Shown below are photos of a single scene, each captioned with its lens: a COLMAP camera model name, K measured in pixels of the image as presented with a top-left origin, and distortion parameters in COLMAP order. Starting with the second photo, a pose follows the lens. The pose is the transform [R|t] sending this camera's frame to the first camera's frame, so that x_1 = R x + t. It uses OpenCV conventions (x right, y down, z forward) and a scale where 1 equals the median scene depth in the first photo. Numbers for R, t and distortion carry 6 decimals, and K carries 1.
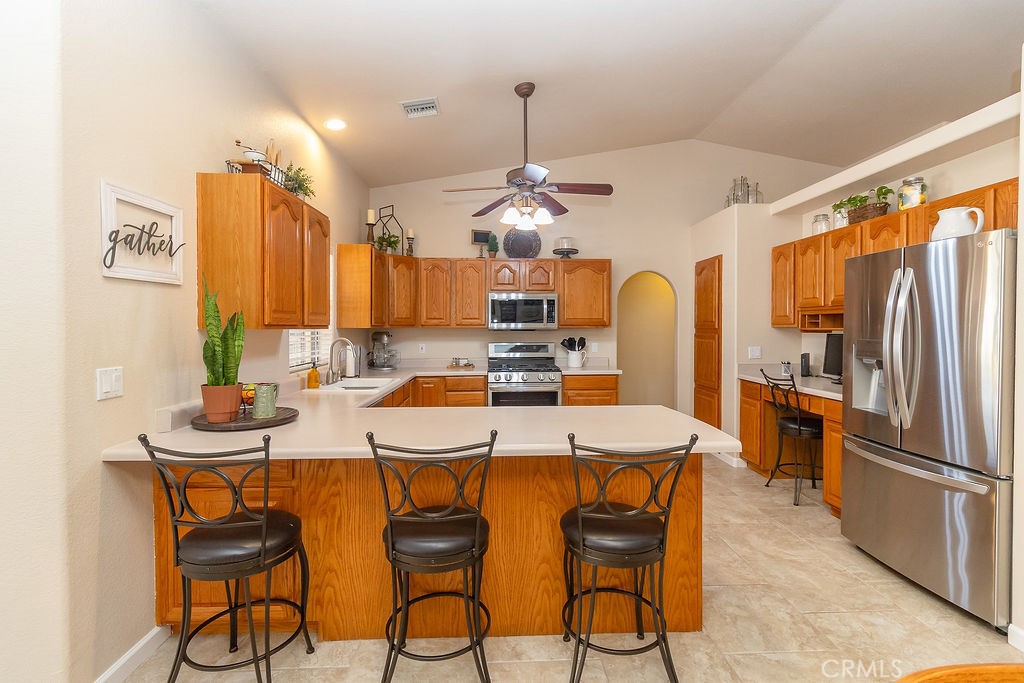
lens RADIAL K [[467.6, 0, 513.3], [0, 467.6, 333.3], [0, 0, 1]] dist [0.000371, -0.000513]
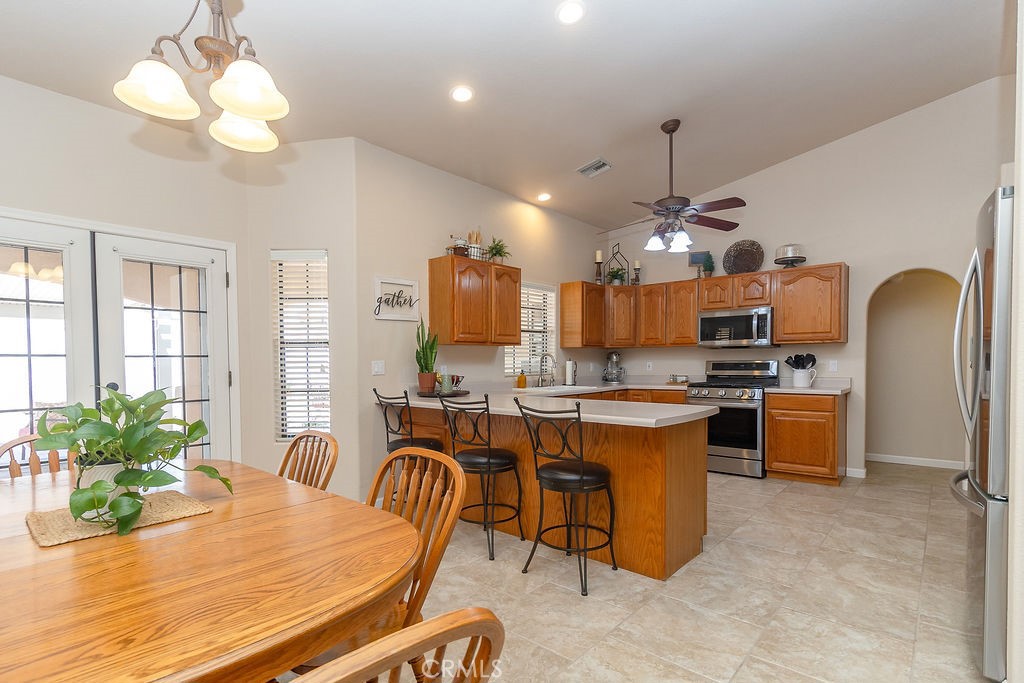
lens RADIAL K [[491.5, 0, 511.4], [0, 491.5, 372.6], [0, 0, 1]] dist [-0.000934, -0.000255]
pose [[0.720448, 0.011280, -0.693417, 0.516513], [-0.001219, 0.999887, 0.015000, 0.041049], [0.693508, -0.009962, 0.720380, -0.095562]]
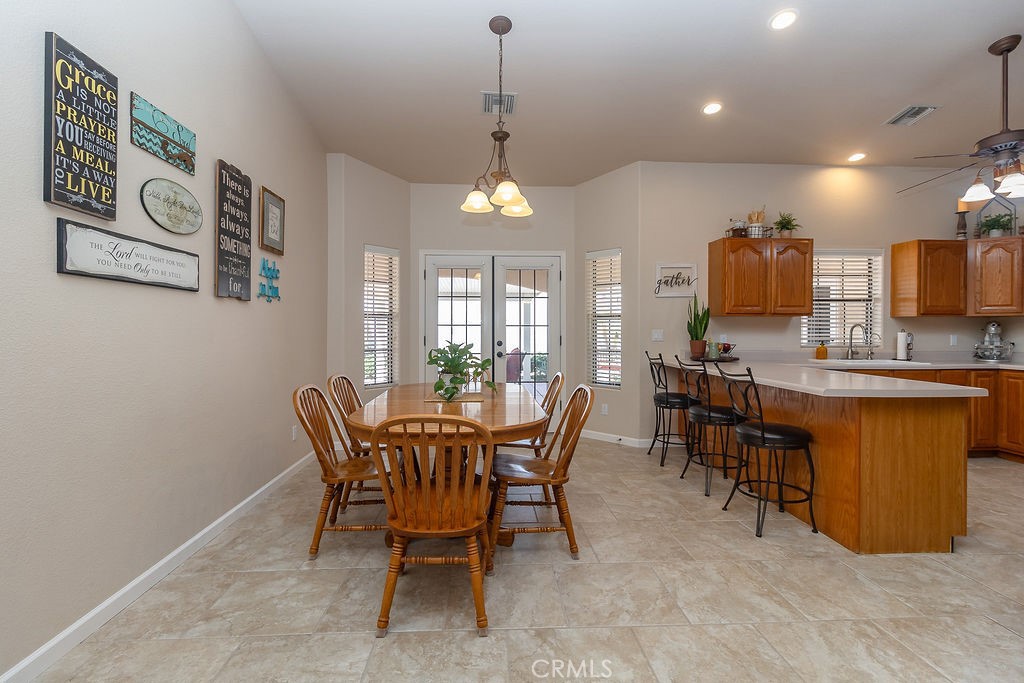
lens RADIAL K [[469.1, 0, 509.0], [0, 469.1, 330.2], [0, 0, 1]] dist [0.000467, -0.000453]
pose [[0.014439, 0.002382, -0.999893, 0.832944], [-0.016105, 0.999868, 0.002150, 0.036498], [0.999766, 0.016072, 0.014476, 0.038404]]
